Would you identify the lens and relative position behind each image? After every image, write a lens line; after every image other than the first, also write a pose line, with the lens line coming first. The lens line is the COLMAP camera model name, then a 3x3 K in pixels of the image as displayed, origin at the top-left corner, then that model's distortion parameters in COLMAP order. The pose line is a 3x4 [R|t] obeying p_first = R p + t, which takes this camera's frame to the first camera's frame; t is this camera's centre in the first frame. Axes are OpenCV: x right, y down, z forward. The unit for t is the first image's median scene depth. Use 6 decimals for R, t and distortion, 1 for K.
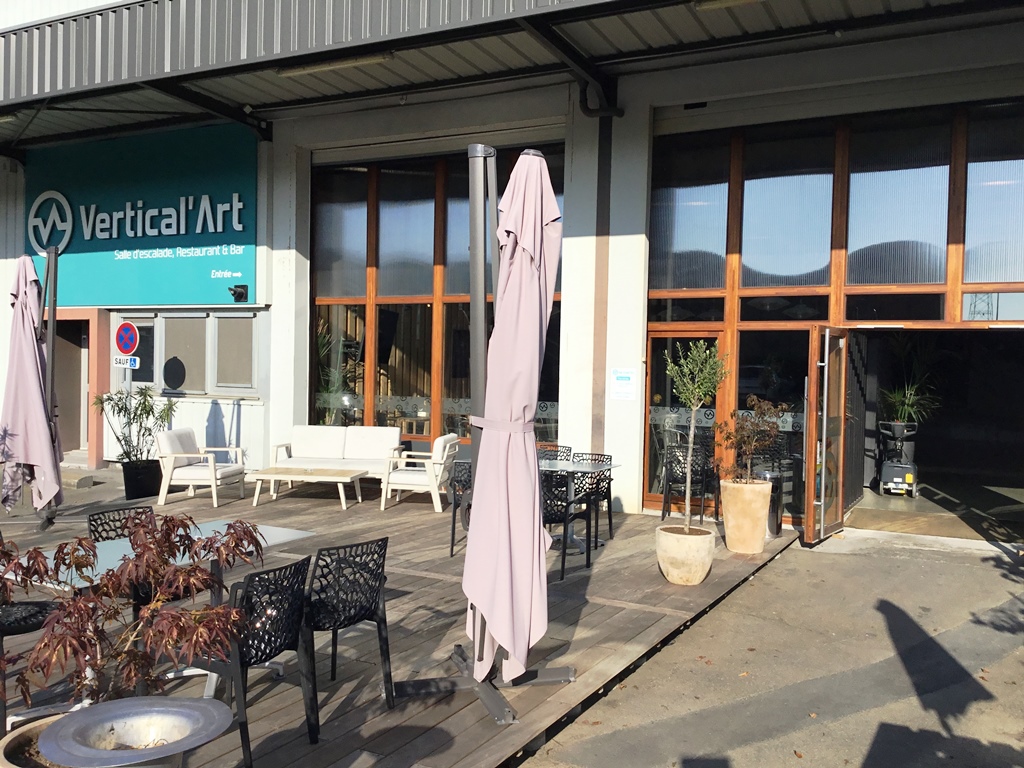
lens RADIAL K [[913.6, 0, 513.4], [0, 913.6, 380.0], [0, 0, 1]] dist [0.067613, -0.048559]
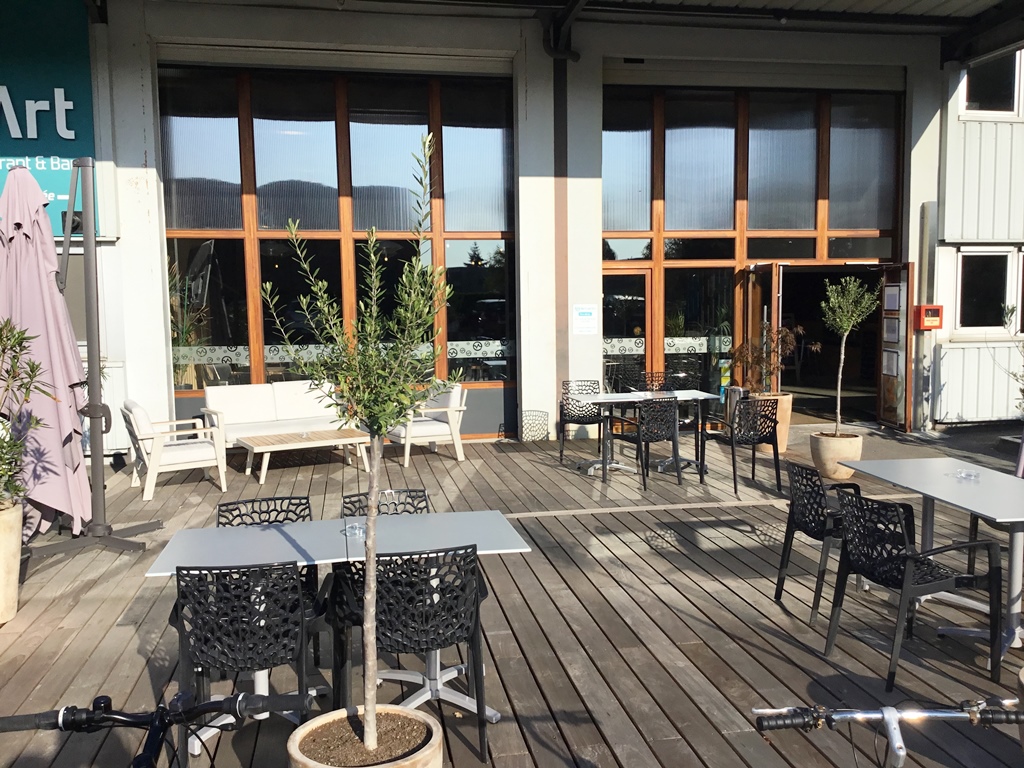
lens RADIAL K [[913.6, 0, 513.9], [0, 913.6, 386.1], [0, 0, 1]] dist [0.067613, -0.048559]
pose [[0.786868, -0.083945, 0.611386, -0.531424], [0.042966, 0.995753, 0.081421, -0.007274], [-0.615624, -0.037799, 0.787133, 0.180842]]
